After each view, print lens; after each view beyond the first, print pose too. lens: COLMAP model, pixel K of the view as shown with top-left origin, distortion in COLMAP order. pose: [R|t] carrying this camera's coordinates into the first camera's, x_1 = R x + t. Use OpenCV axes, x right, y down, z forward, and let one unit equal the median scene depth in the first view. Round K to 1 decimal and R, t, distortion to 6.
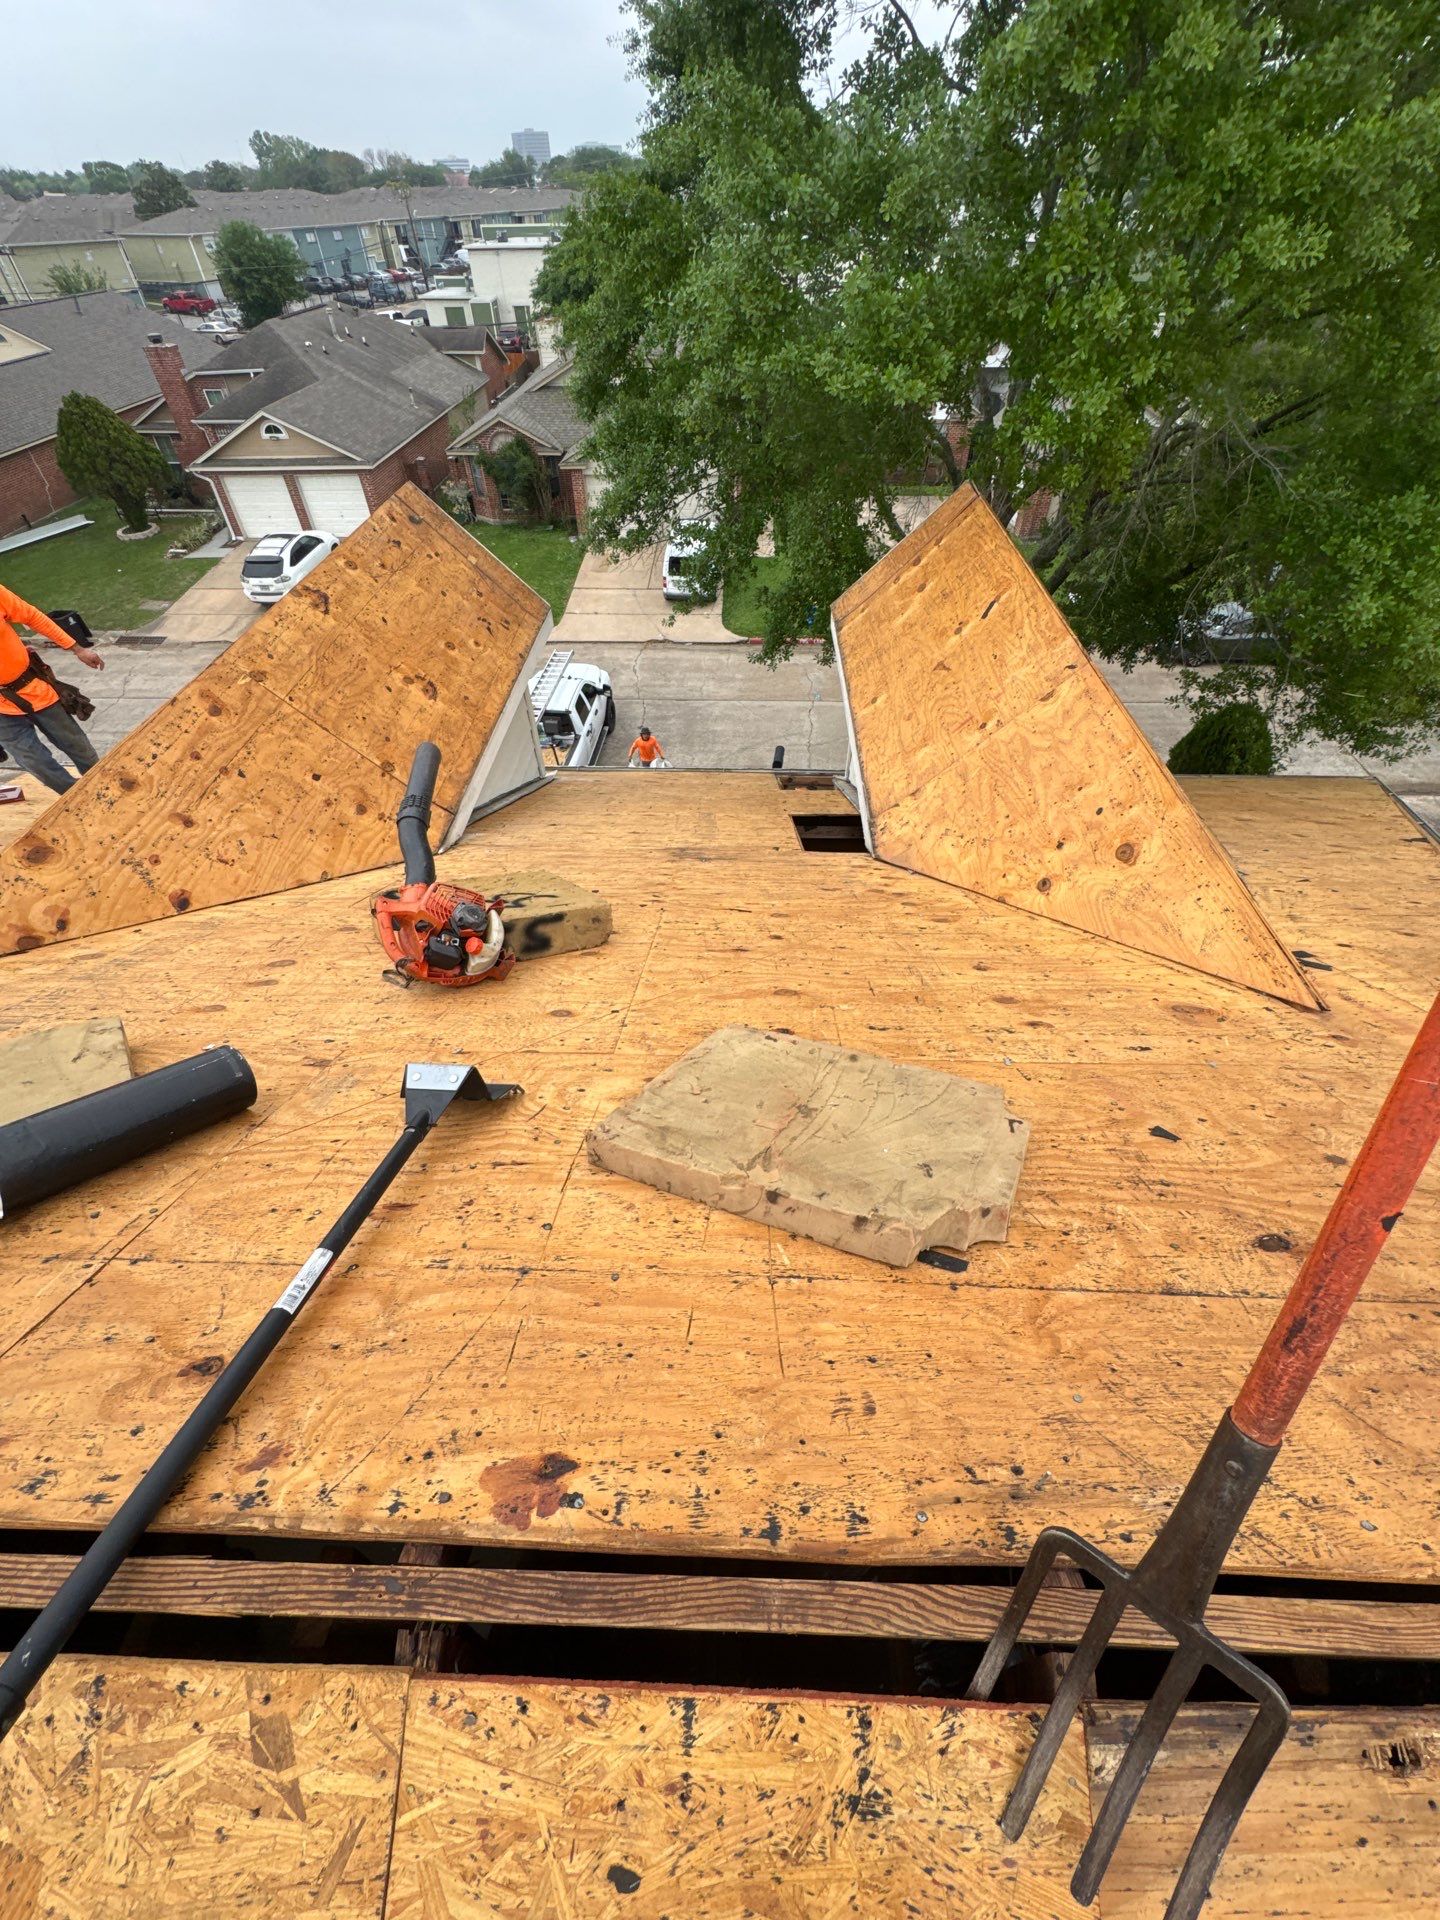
lens RADIAL K [[764.0, 0, 723.1], [0, 764.0, 958.6], [0, 0, 1]] dist [-0.003803, -0.000032]
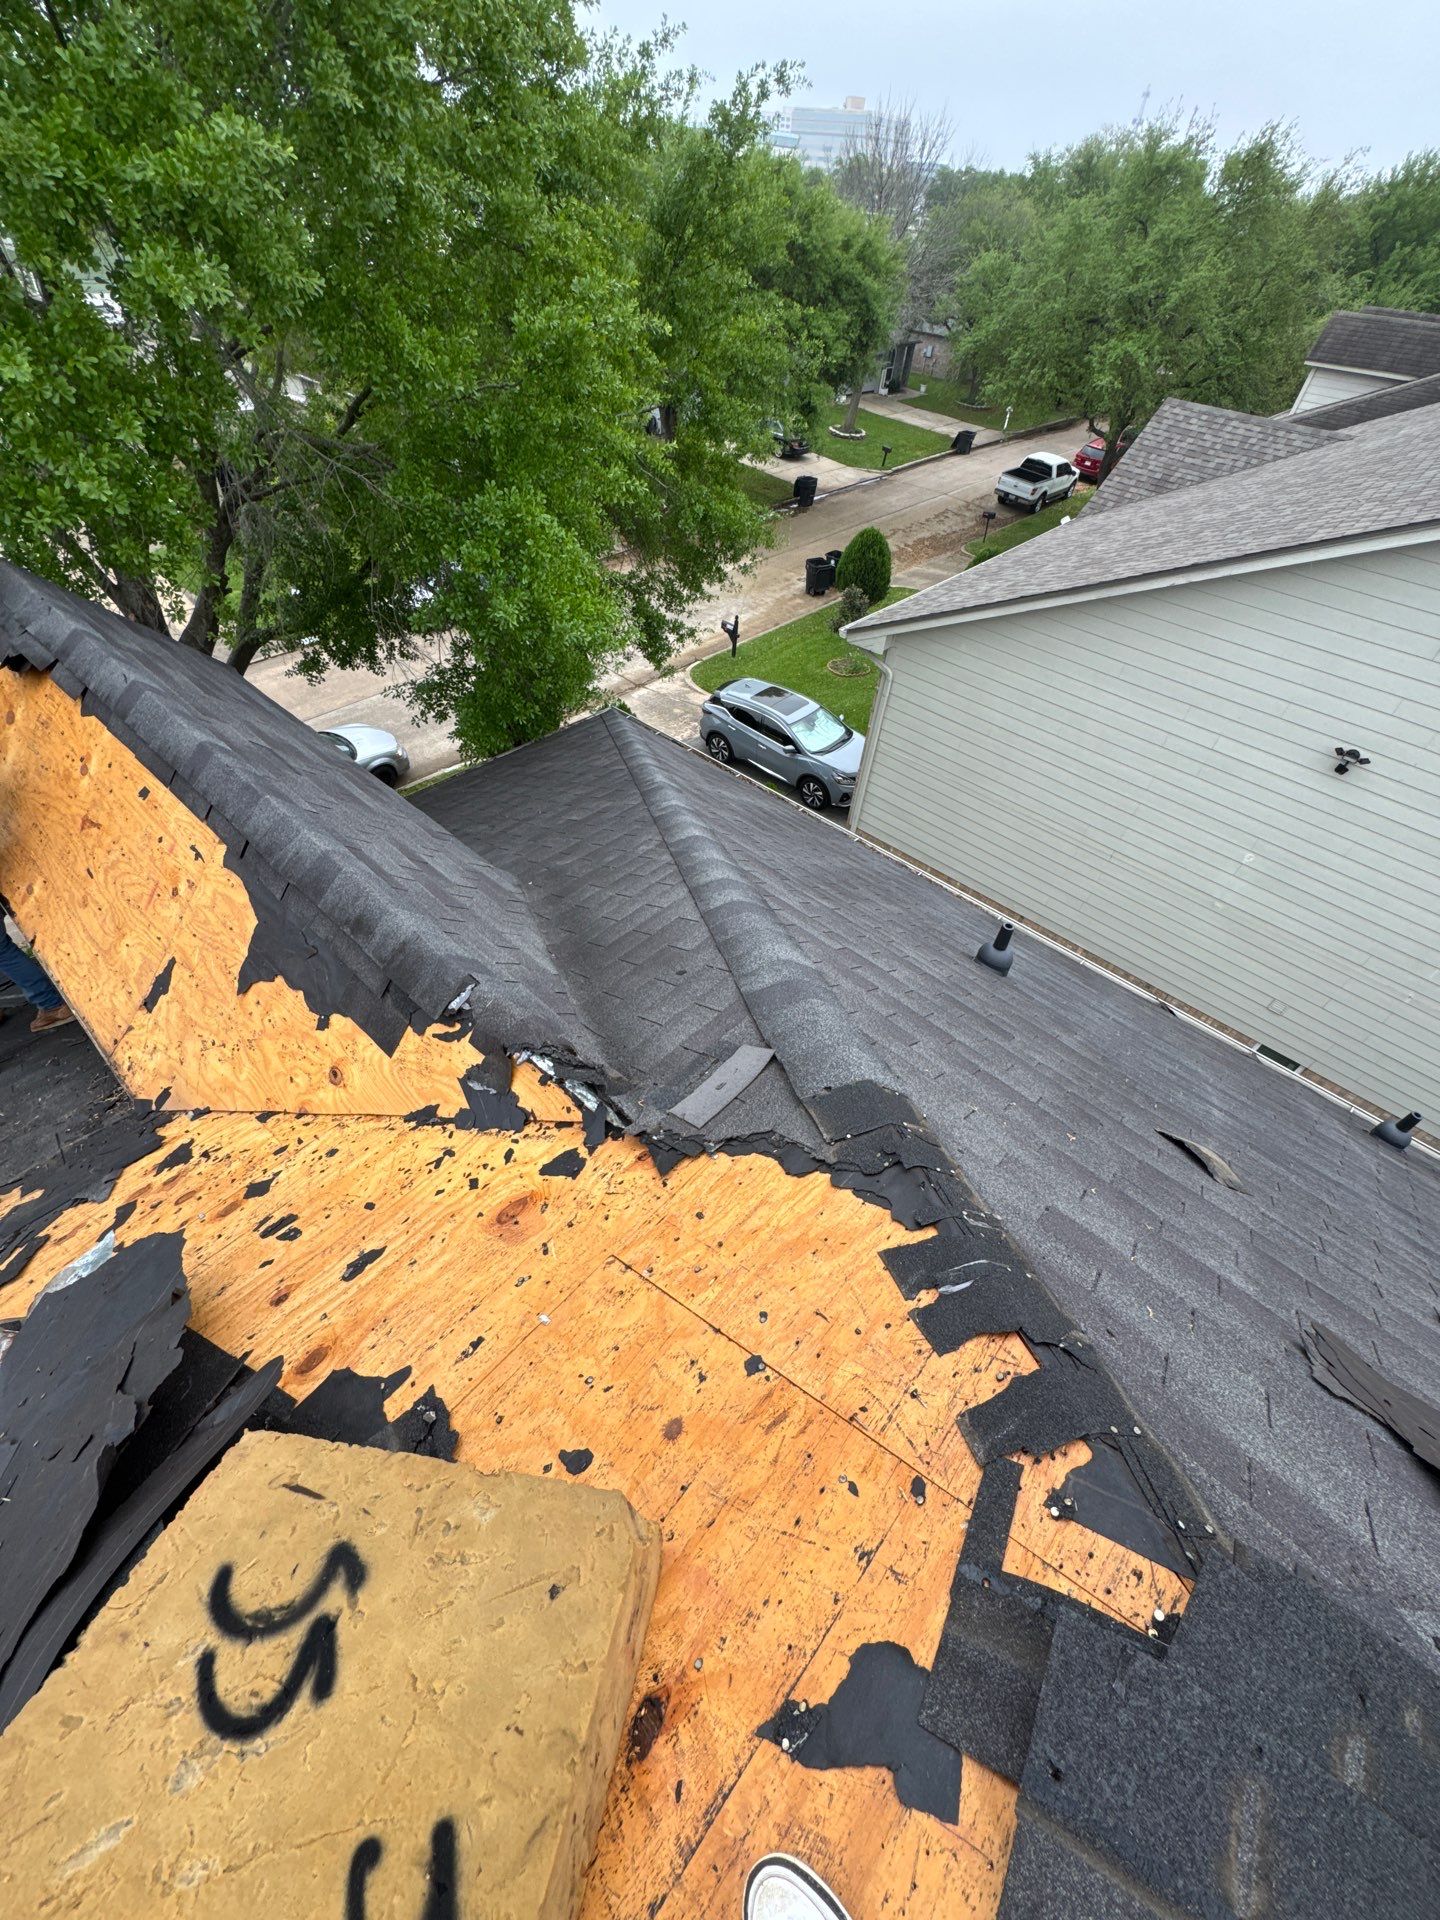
lens RADIAL K [[764.0, 0, 722.1], [0, 764.0, 956.7], [0, 0, 1]] dist [-0.003803, -0.000032]
pose [[0.647841, -0.515646, 0.560724, 0.042233], [0.500431, 0.843045, 0.197090, -0.022565], [-0.574344, 0.152920, 0.804204, 0.012181]]
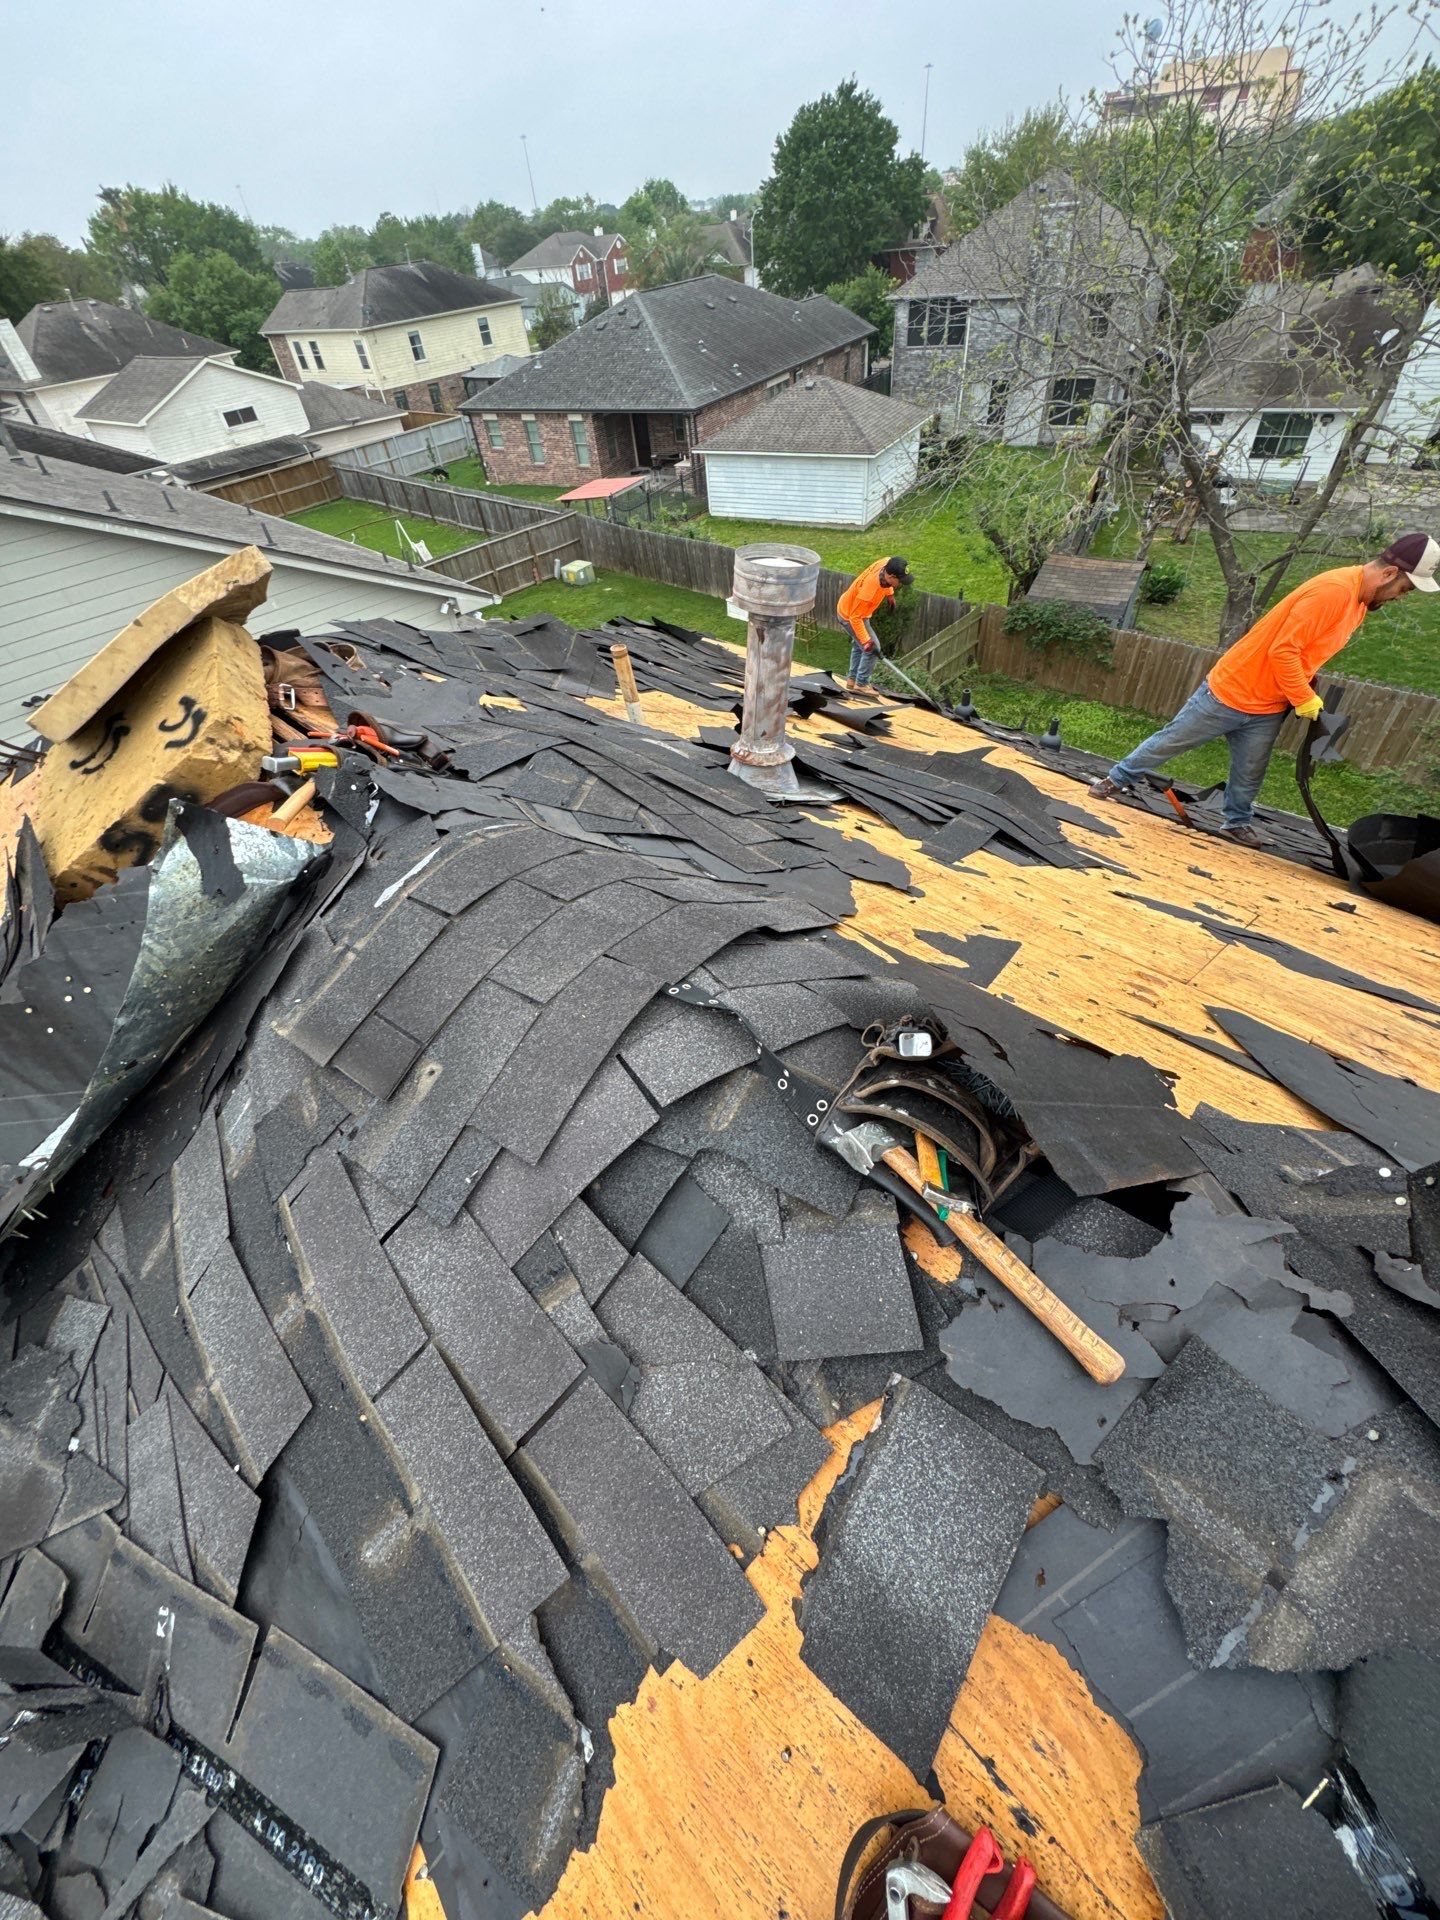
lens RADIAL K [[764.0, 0, 722.6], [0, 764.0, 957.8], [0, 0, 1]] dist [-0.003803, -0.000032]
pose [[-0.736270, -0.426560, 0.525313, -0.079329], [0.541224, 0.094765, 0.835521, -0.017092], [-0.406181, 0.899481, 0.161092, 0.022119]]
